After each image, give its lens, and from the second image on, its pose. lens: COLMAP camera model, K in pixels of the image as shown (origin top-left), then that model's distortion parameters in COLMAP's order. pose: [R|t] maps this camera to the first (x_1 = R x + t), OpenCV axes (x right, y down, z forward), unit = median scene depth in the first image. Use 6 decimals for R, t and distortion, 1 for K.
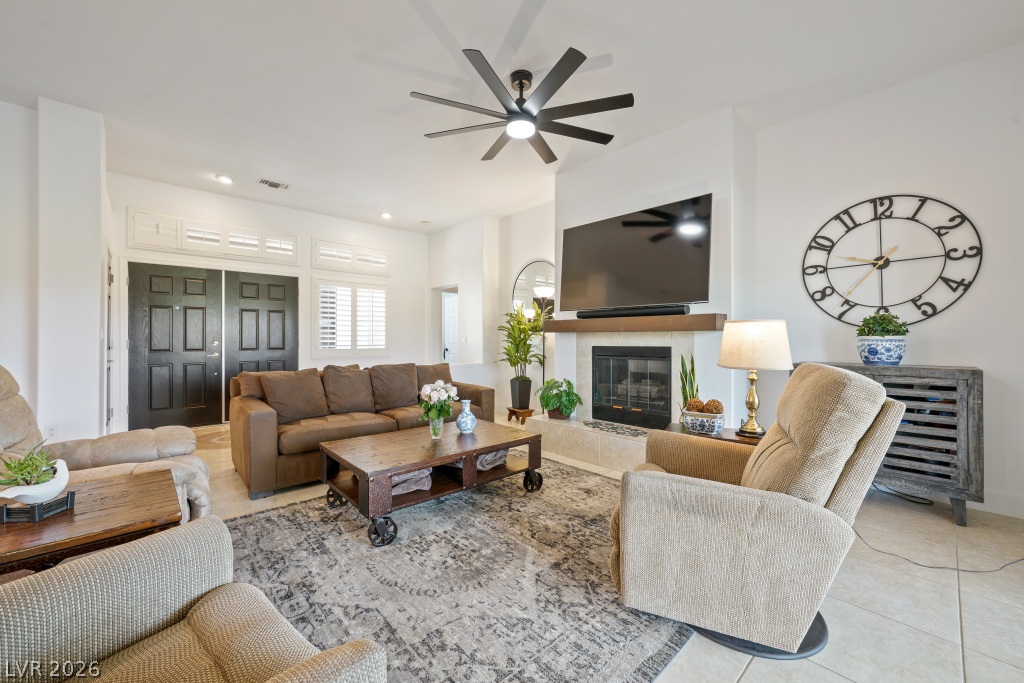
lens RADIAL K [[404.5, 0, 510.6], [0, 404.5, 337.9], [0, 0, 1]] dist [-0.018336, 0.005789]
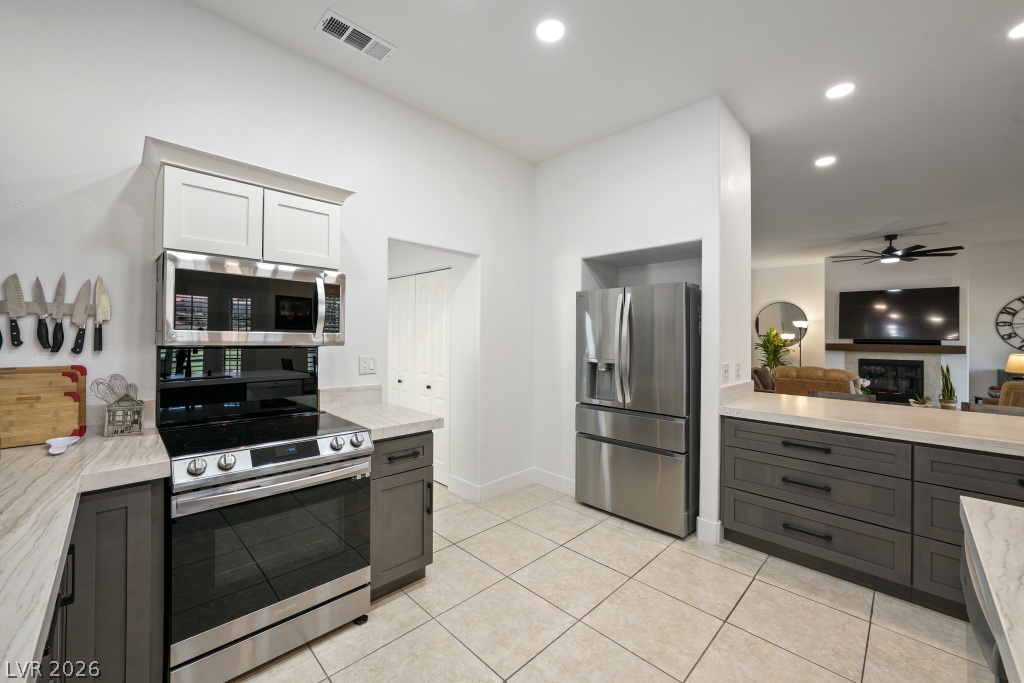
lens RADIAL K [[404.5, 0, 507.5], [0, 404.5, 329.3], [0, 0, 1]] dist [-0.018336, 0.005789]
pose [[0.998824, 0.012426, 0.046863, -2.174974], [-0.011689, 0.999804, -0.015967, -0.096369], [-0.047052, 0.015400, 0.998774, -1.050453]]
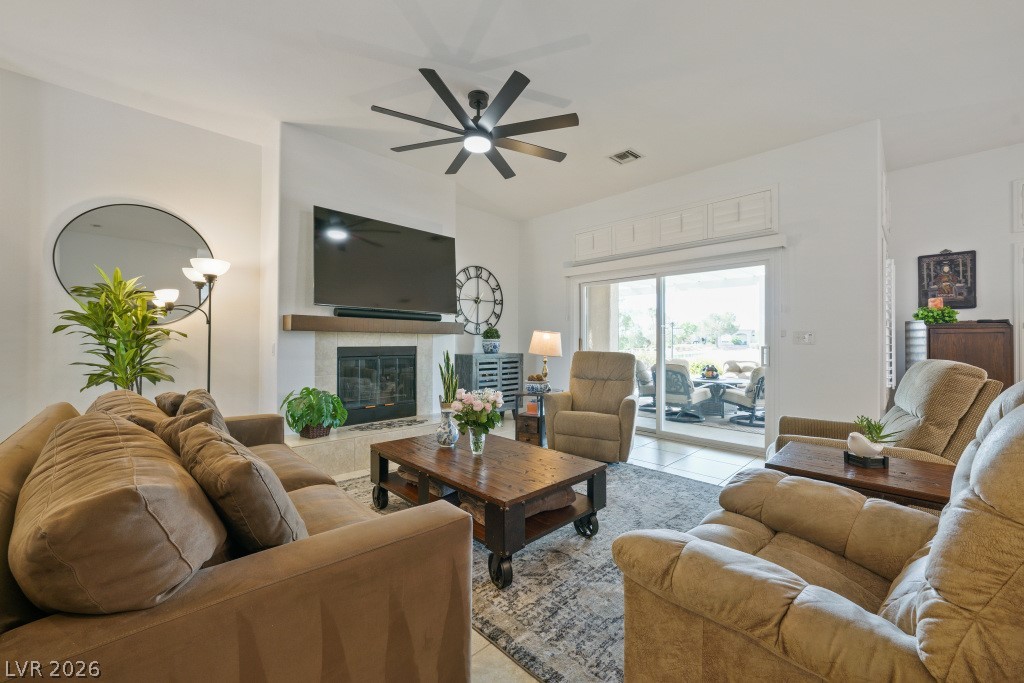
lens RADIAL K [[404.5, 0, 511.4], [0, 404.5, 336.6], [0, 0, 1]] dist [-0.018336, 0.005789]
pose [[-0.042371, 0.011962, 0.999030, -1.090367], [-0.007681, 0.999895, -0.012298, 0.007884], [-0.999072, -0.008194, -0.042274, 0.991827]]
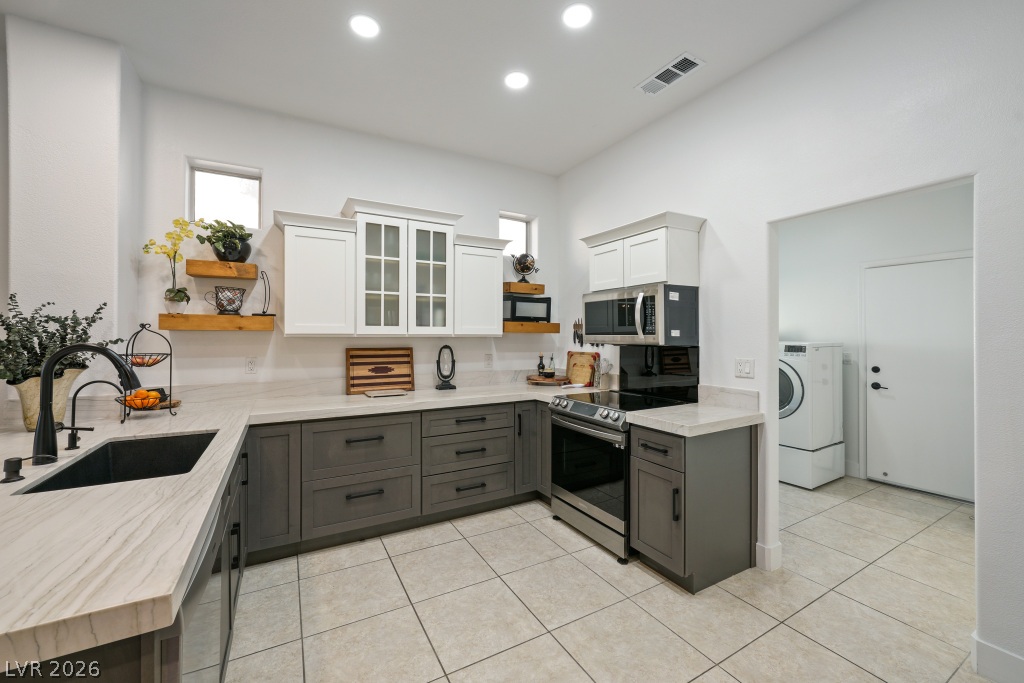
lens RADIAL K [[404.5, 0, 513.9], [0, 404.5, 328.9], [0, 0, 1]] dist [-0.018336, 0.005789]
pose [[-0.211247, -0.020236, -0.977223, -1.464833], [0.002899, 0.999768, -0.021330, -0.092318], [0.977428, -0.007338, -0.211139, -0.378566]]
